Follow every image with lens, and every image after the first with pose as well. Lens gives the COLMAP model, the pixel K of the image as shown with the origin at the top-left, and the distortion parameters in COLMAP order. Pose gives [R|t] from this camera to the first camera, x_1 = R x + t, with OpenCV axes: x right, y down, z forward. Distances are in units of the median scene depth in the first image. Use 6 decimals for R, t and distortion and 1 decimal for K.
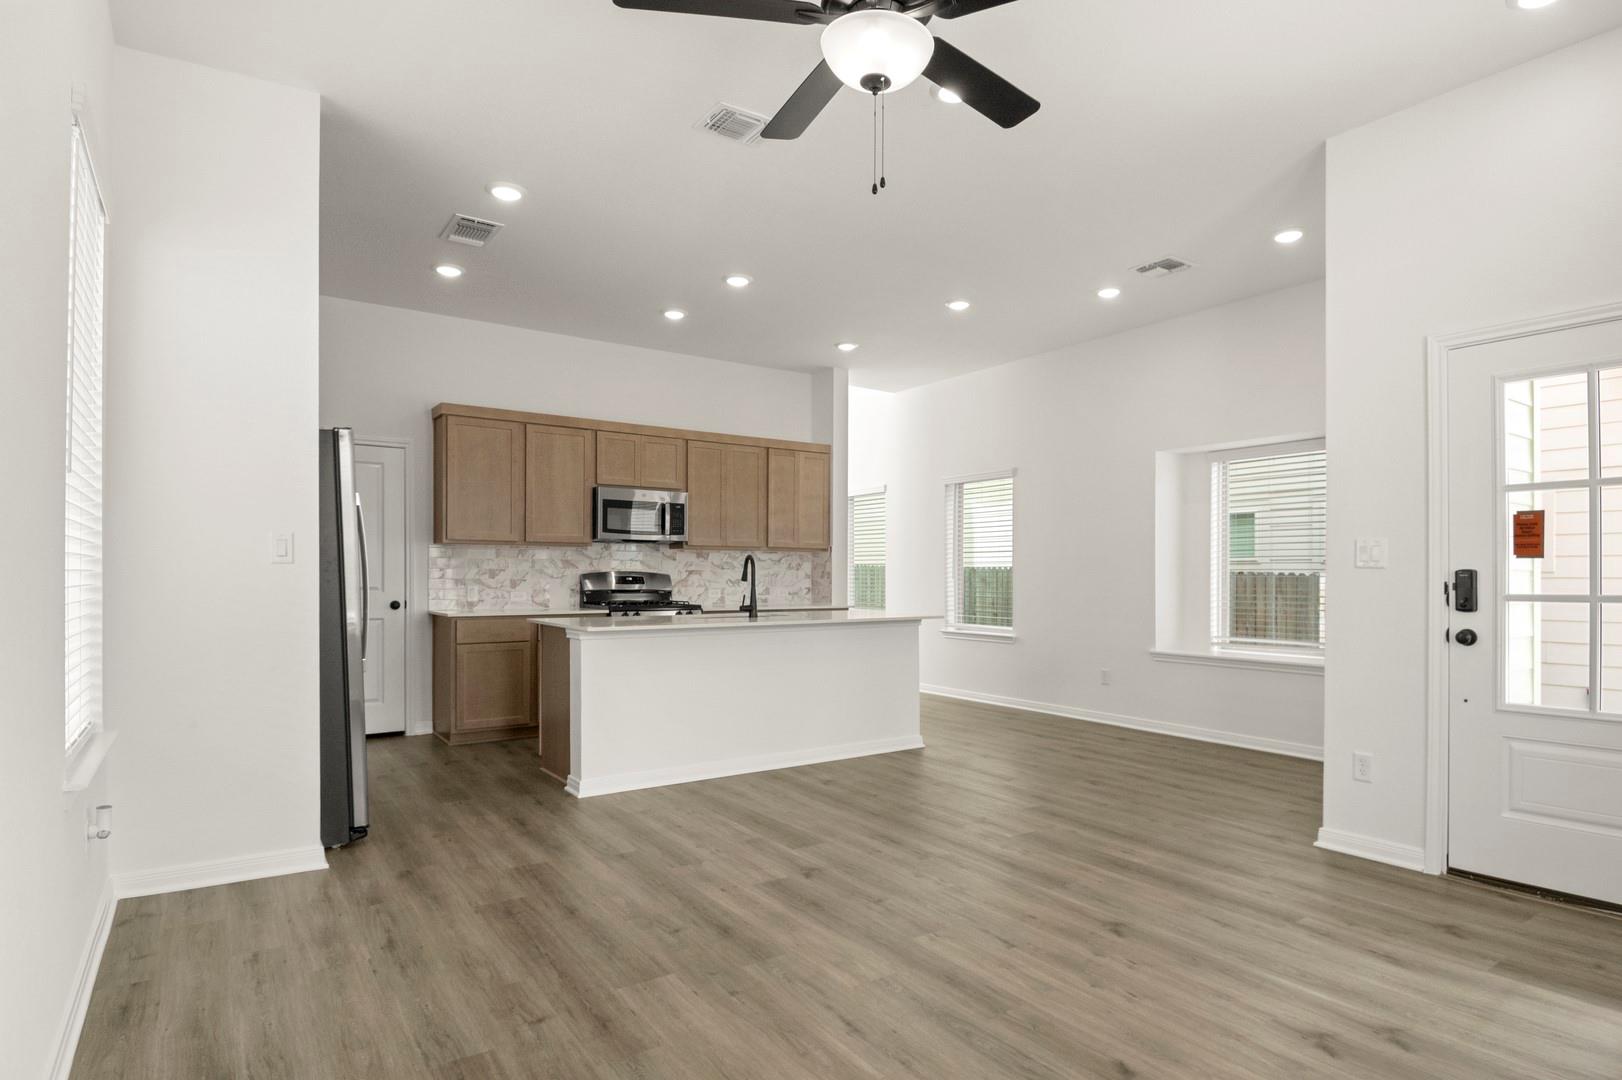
lens RADIAL K [[871.8, 0, 837.9], [0, 871.8, 568.4], [0, 0, 1]] dist [0.035444, -0.045907]
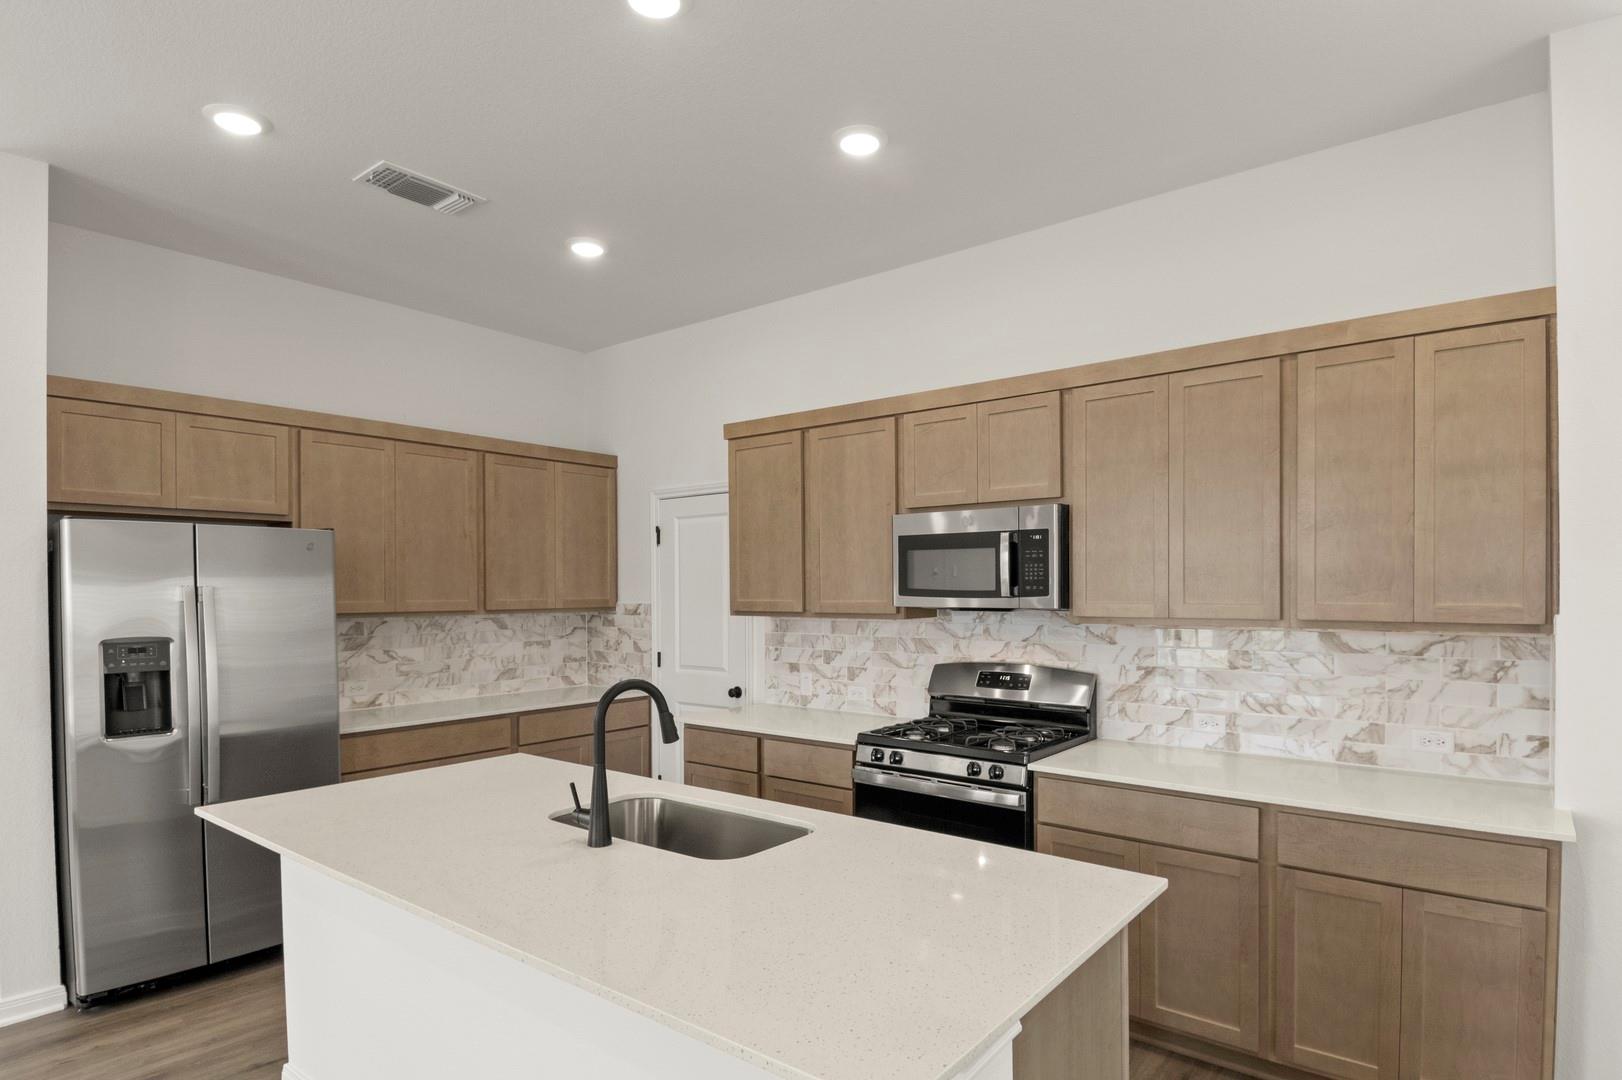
lens RADIAL K [[870.1, 0, 838.2], [0, 870.1, 589.4], [0, 0, 1]] dist [0.038867, -0.053959]
pose [[0.293117, -0.004091, -0.956068, 0.244341], [0.012345, 0.999924, -0.000493, -0.044407], [0.955997, -0.011658, 0.293145, 0.784023]]
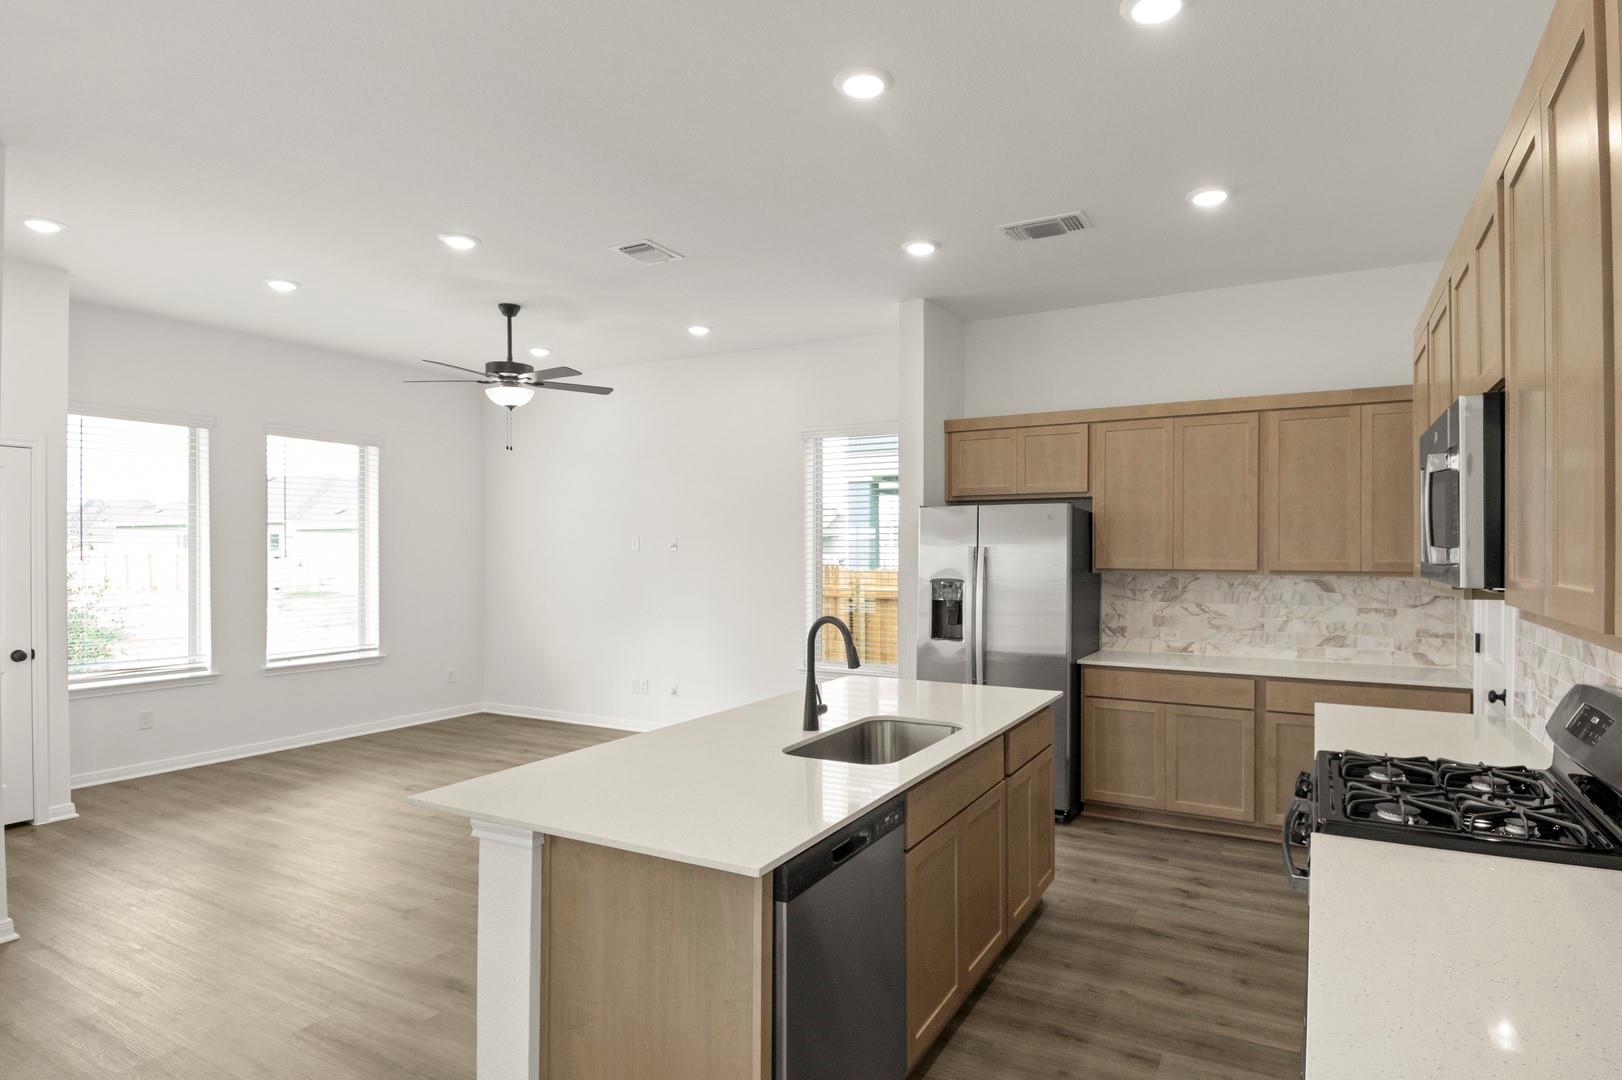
lens RADIAL K [[876.9, 0, 845.2], [0, 876.9, 556.2], [0, 0, 1]] dist [0.024255, -0.036036]
pose [[-0.891978, -0.002942, -0.452070, 0.105355], [-0.002300, 0.999995, -0.001970, -0.040898], [0.452074, -0.000717, -0.891980, 1.191910]]
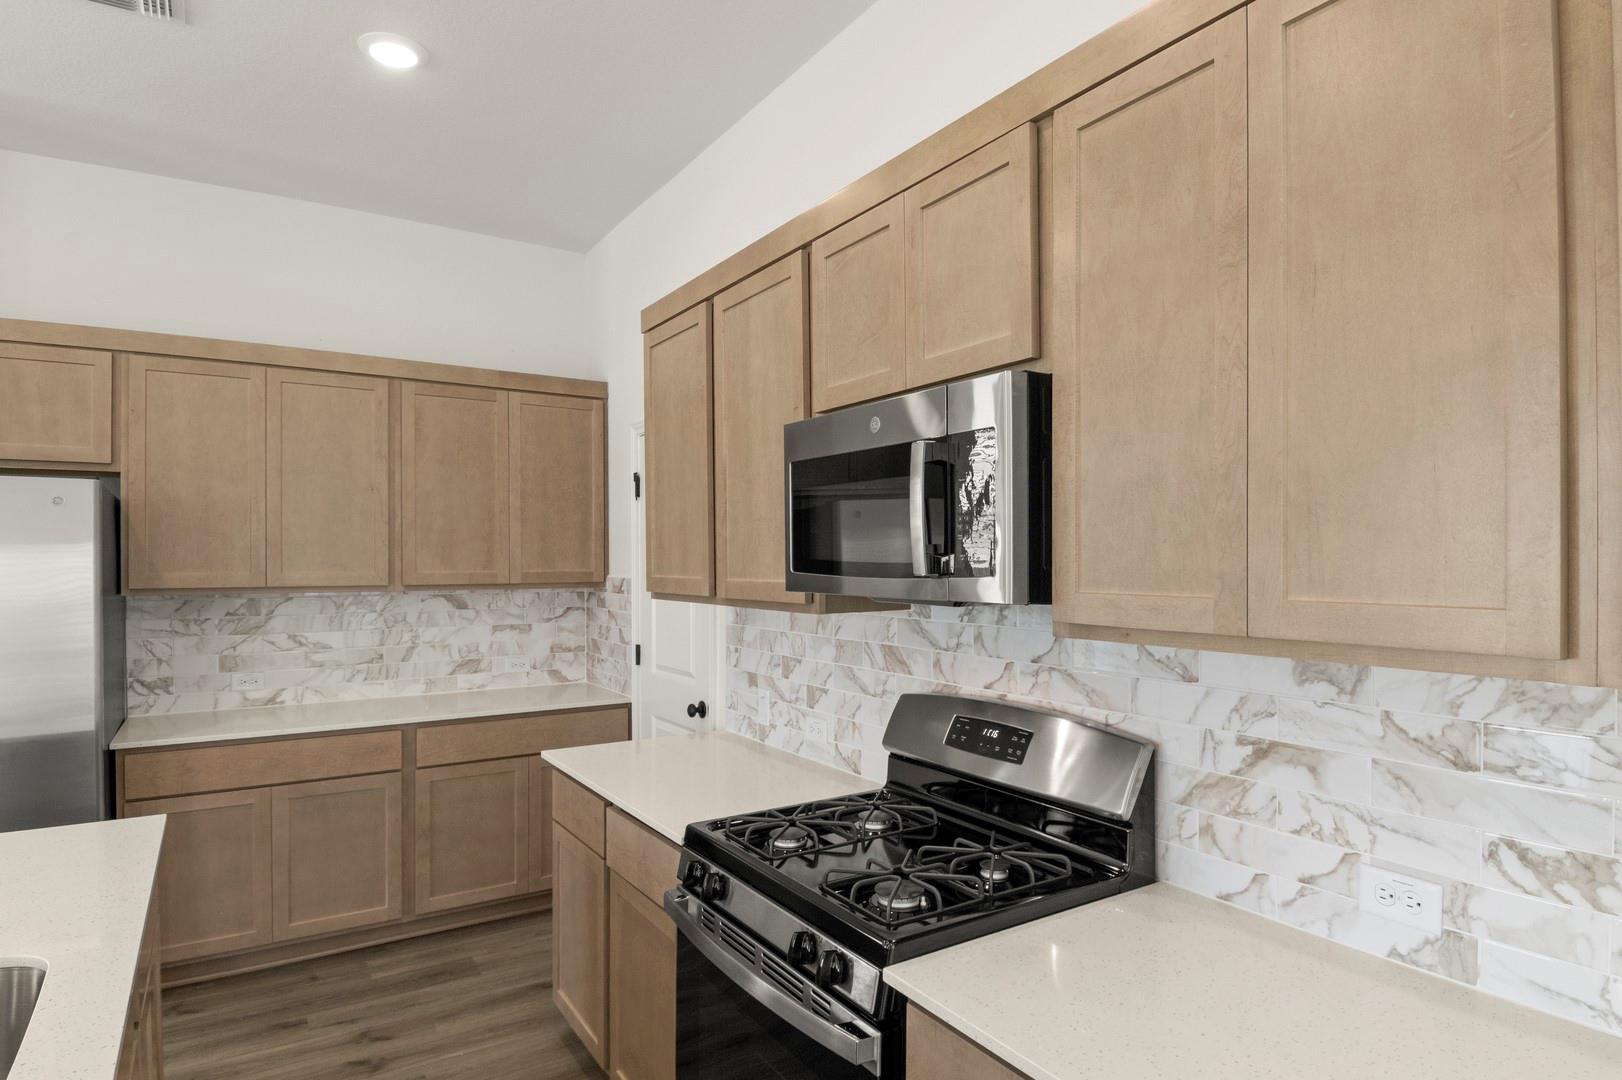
lens RADIAL K [[908.3, 0, 838.9], [0, 908.3, 560.8], [0, 0, 1]] dist [0.040862, -0.054554]
pose [[-0.025281, -0.002171, -0.999678, 0.046537], [0.008552, 0.999961, -0.002388, -0.043120], [0.999644, -0.008609, -0.025262, 1.003207]]
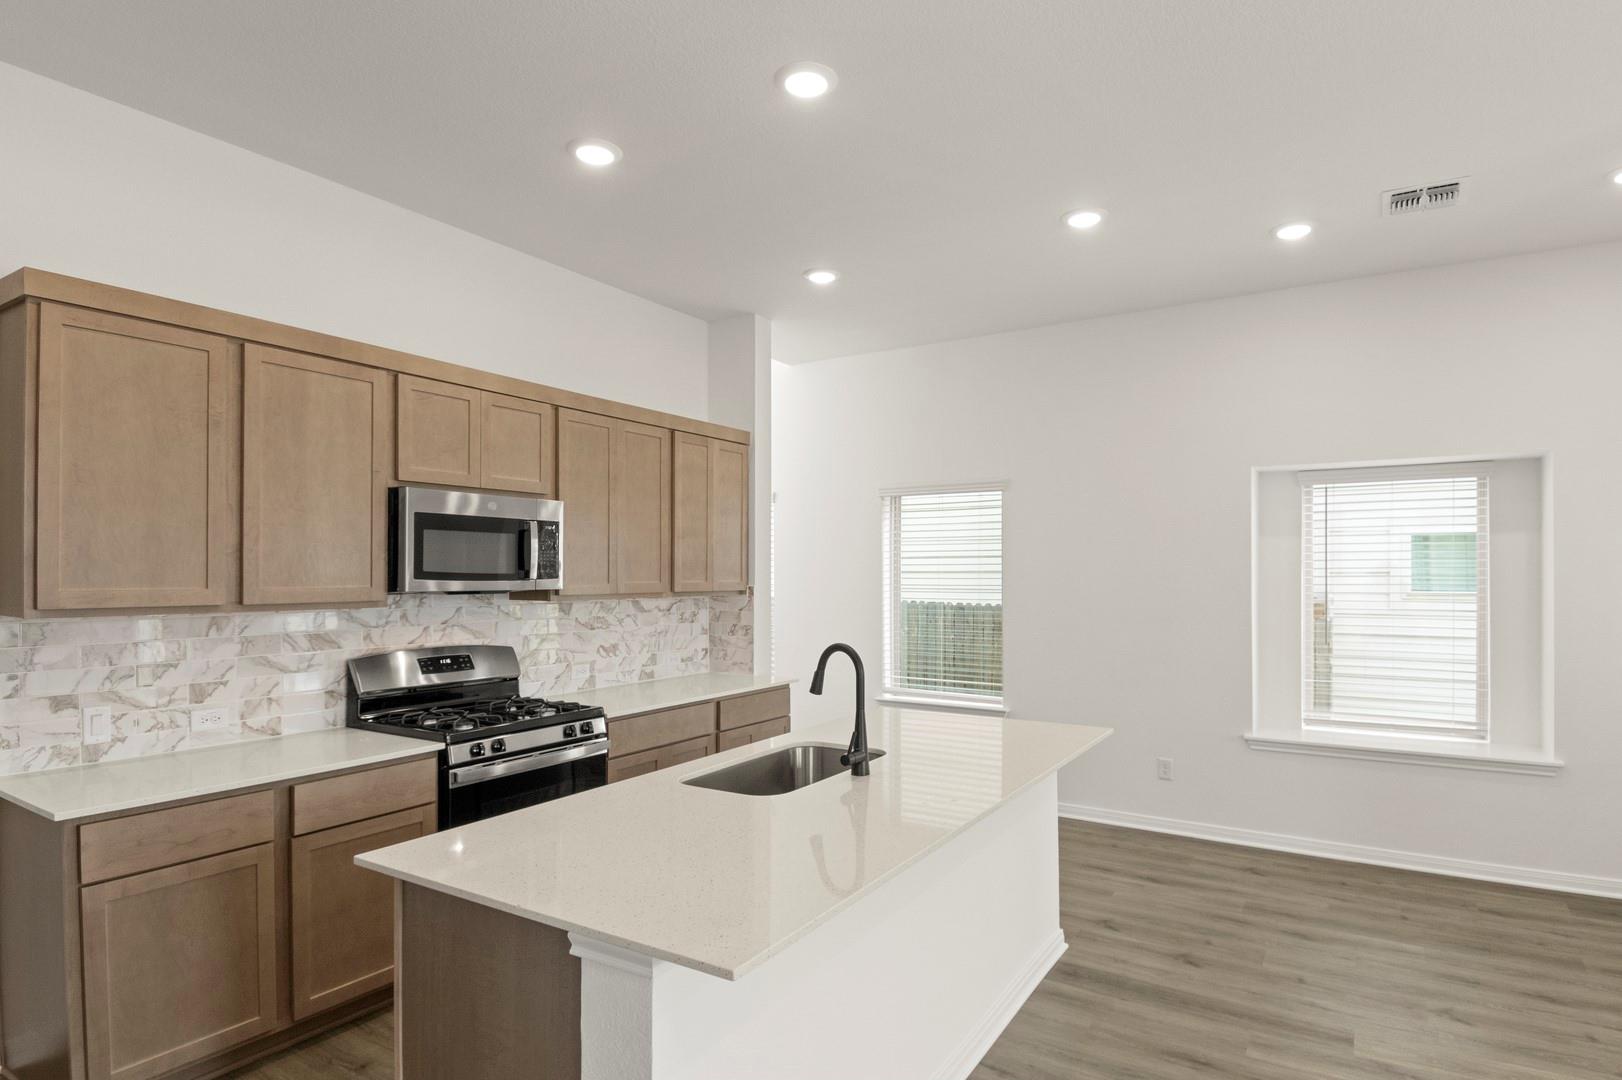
lens RADIAL K [[859.6, 0, 839.8], [0, 859.6, 566.9], [0, 0, 1]] dist [0.025181, -0.036762]
pose [[0.917591, -0.000302, 0.397526, -0.237617], [-0.000167, 0.999999, 0.001146, -0.047763], [-0.397526, -0.001118, 0.917590, 0.446229]]
